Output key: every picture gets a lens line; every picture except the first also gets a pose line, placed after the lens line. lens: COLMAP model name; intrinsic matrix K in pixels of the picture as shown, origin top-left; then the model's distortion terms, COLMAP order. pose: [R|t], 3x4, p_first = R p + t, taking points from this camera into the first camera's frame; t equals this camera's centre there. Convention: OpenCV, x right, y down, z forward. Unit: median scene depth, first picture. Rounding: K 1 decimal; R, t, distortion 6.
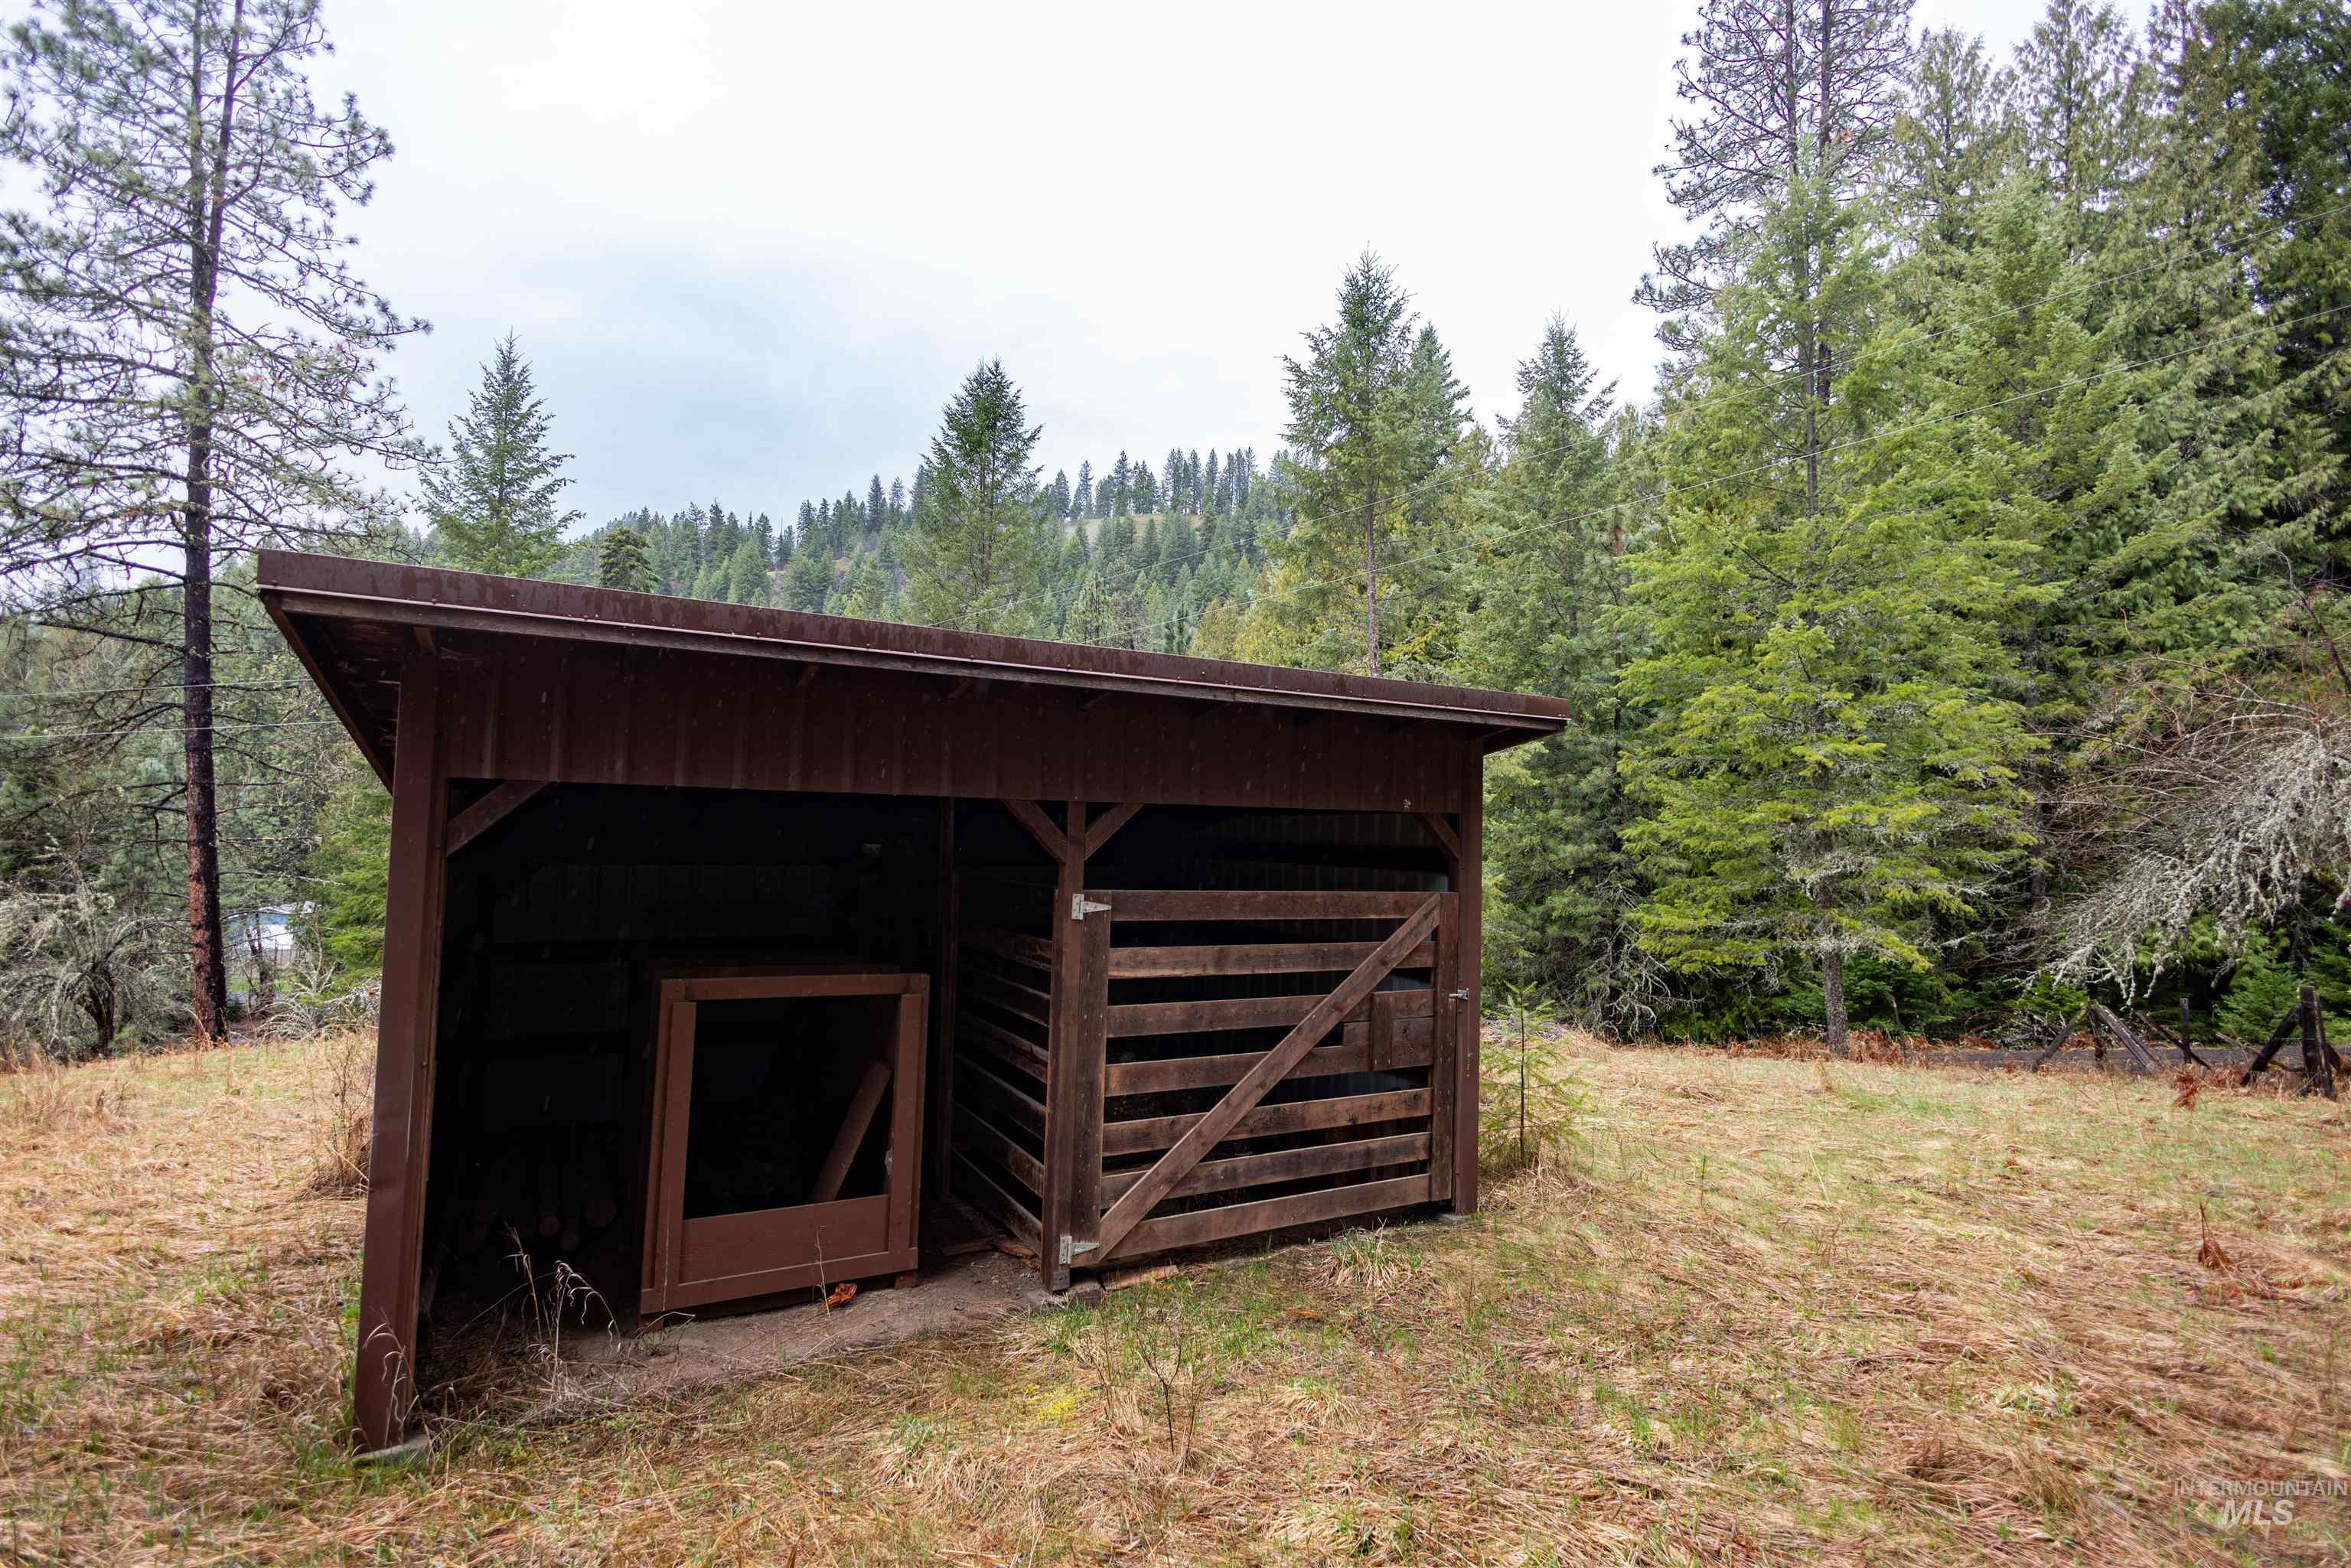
lens RADIAL K [[1066.2, 0, 1174.1], [0, 1066.2, 777.8], [0, 0, 1]] dist [0.002966, -0.003733]
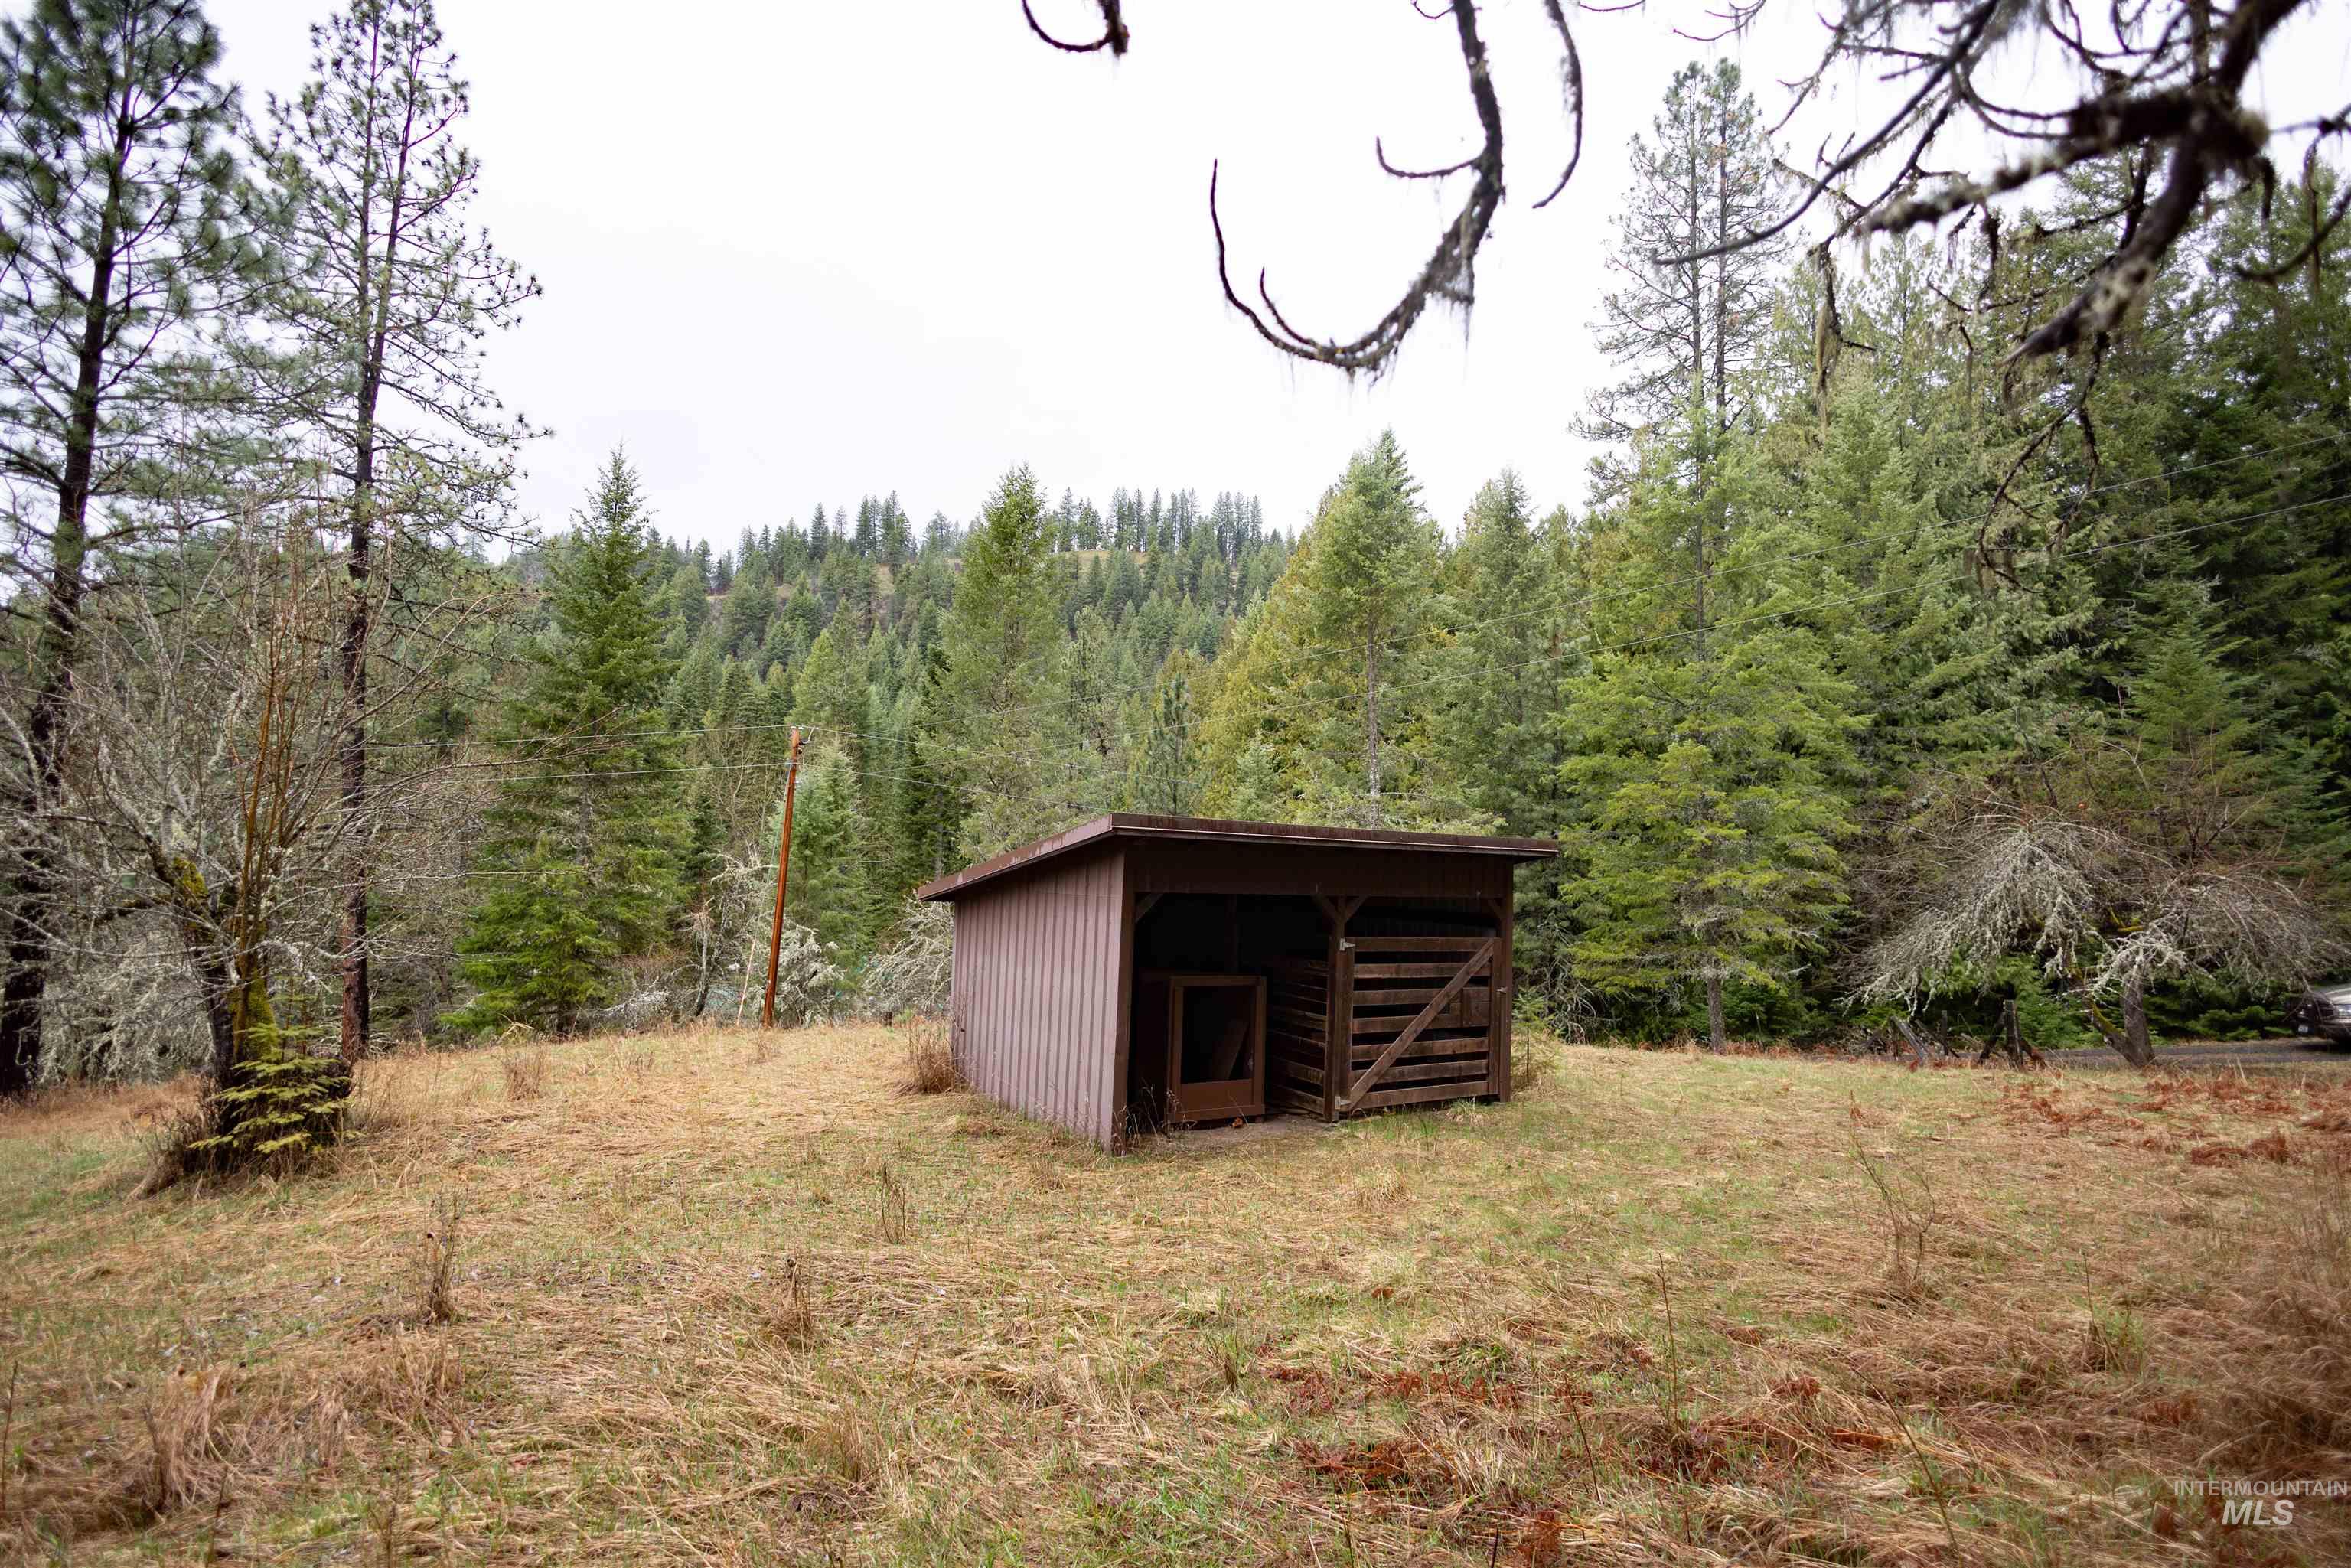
lens RADIAL K [[1066.2, 0, 1181.1], [0, 1066.2, 782.7], [0, 0, 1]] dist [0.002966, -0.003733]
pose [[0.997535, 0.016316, 0.068248, -0.106699], [-0.014573, 0.999557, -0.025966, -0.027590], [-0.068641, 0.024907, 0.997330, -0.214616]]
